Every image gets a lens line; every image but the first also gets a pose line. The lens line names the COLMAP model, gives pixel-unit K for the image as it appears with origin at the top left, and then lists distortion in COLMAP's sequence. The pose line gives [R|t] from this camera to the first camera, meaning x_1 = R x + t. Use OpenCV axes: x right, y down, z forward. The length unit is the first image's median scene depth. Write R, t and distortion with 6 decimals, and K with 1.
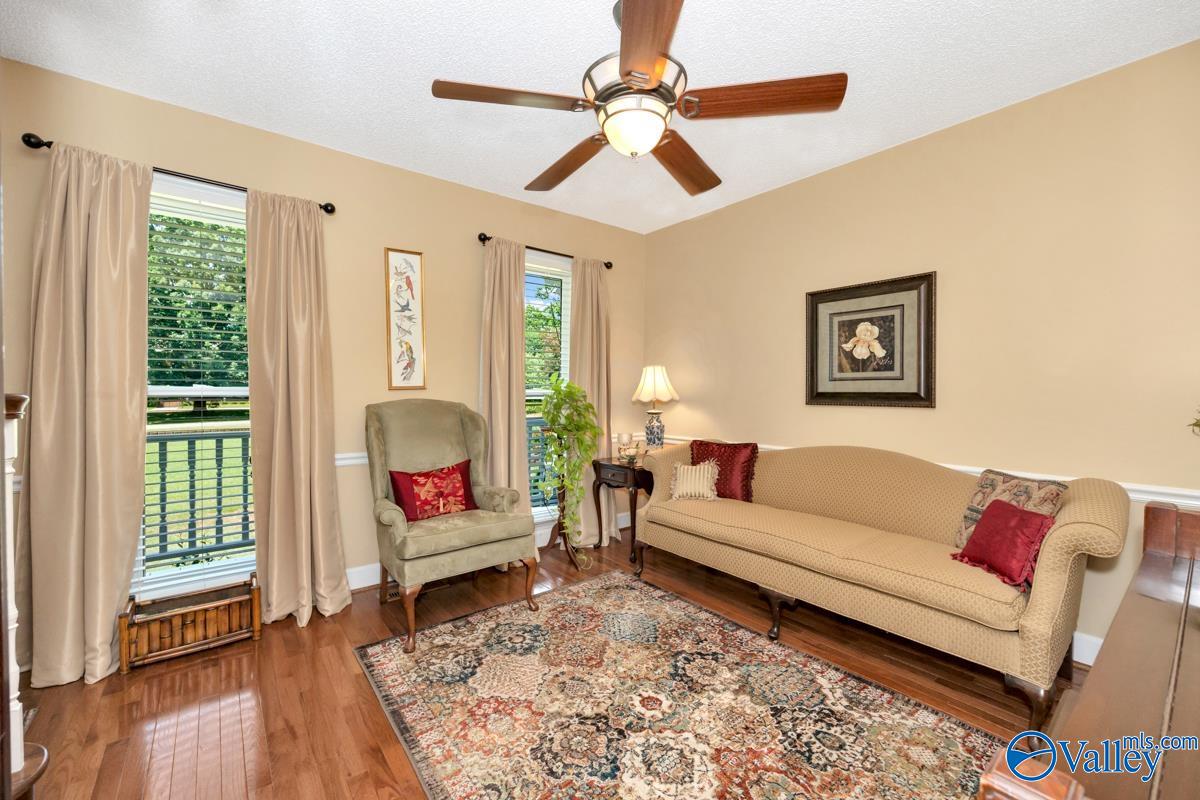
lens RADIAL K [[484.1, 0, 594.3], [0, 484.1, 390.2], [0, 0, 1]] dist [0.000704, 0.000746]
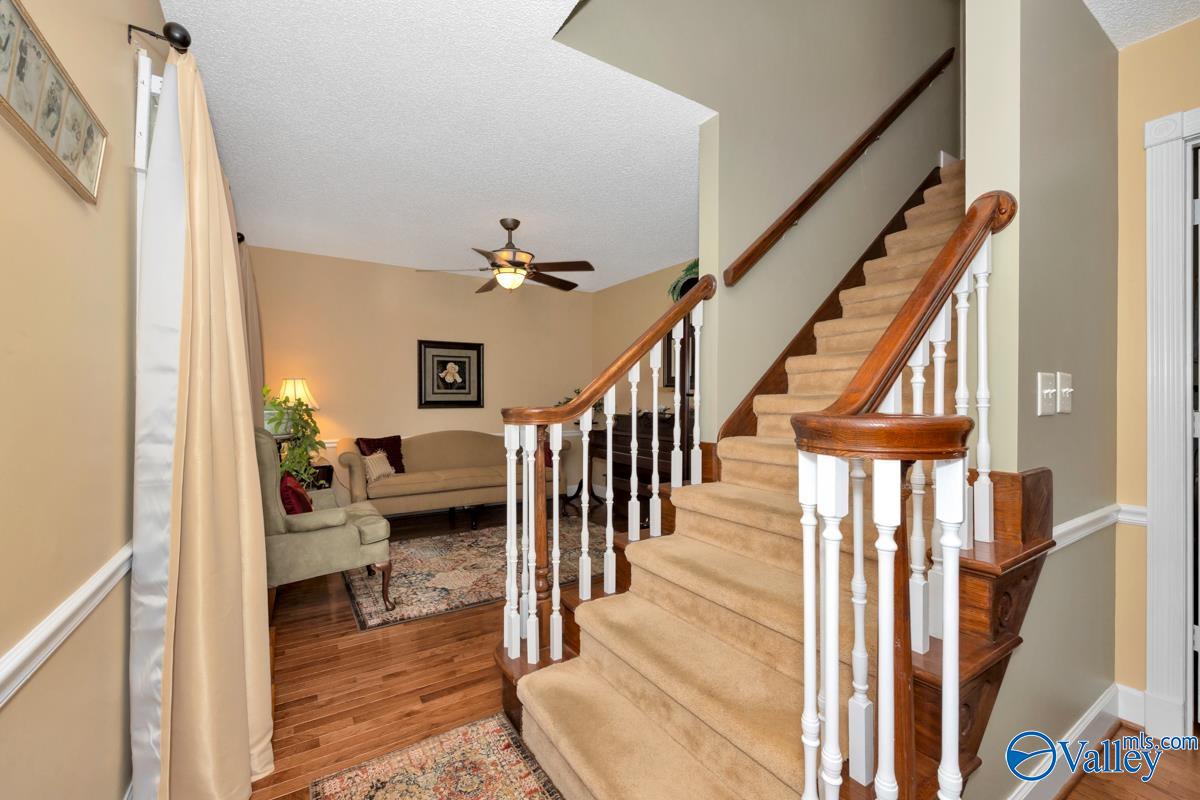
lens RADIAL K [[484.1, 0, 589.8], [0, 484.1, 396.3], [0, 0, 1]] dist [0.000704, 0.000746]
pose [[0.120059, 0.001768, 0.992765, -1.521109], [0.003896, 0.999990, -0.002252, -0.008418], [-0.992759, 0.004138, 0.120050, 0.323985]]
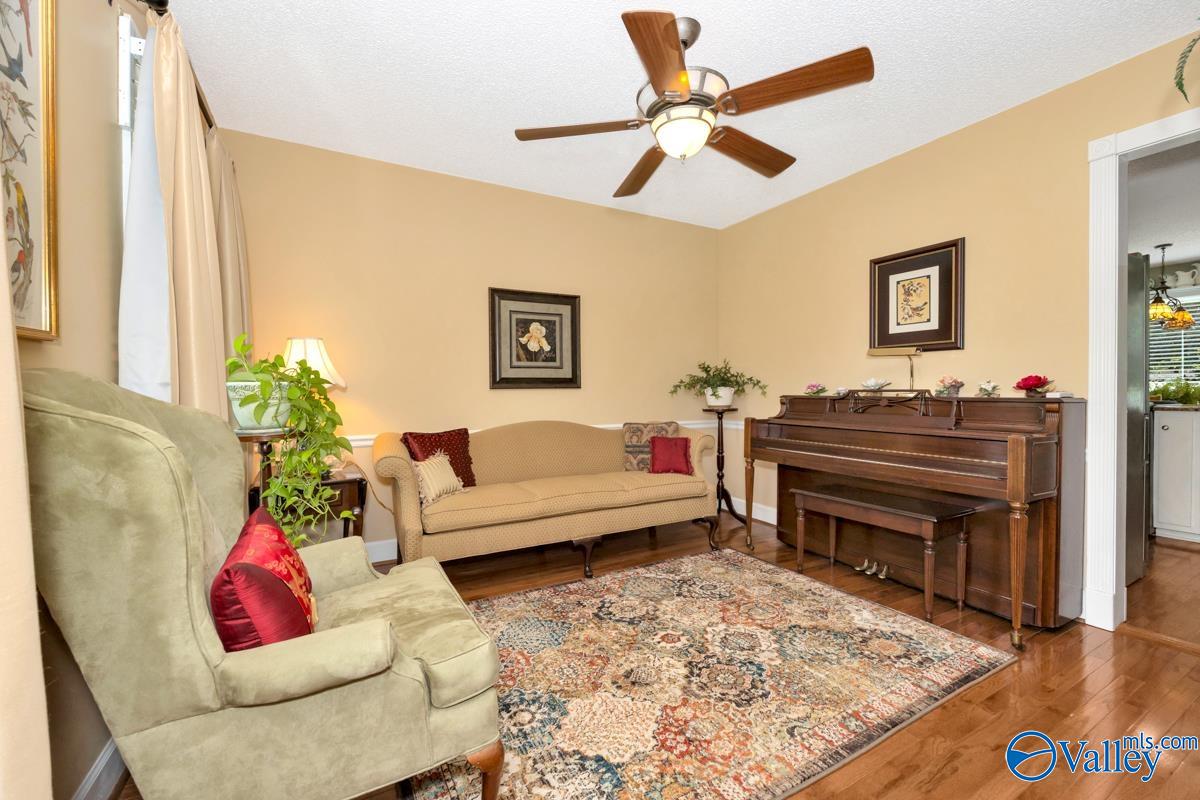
lens RADIAL K [[484.1, 0, 606.1], [0, 484.1, 394.0], [0, 0, 1]] dist [0.000704, 0.000746]
pose [[0.157502, -0.007890, 0.987487, -0.835105], [0.010263, 0.999927, 0.006353, 0.050809], [-0.987465, 0.009134, 0.157571, 0.784687]]
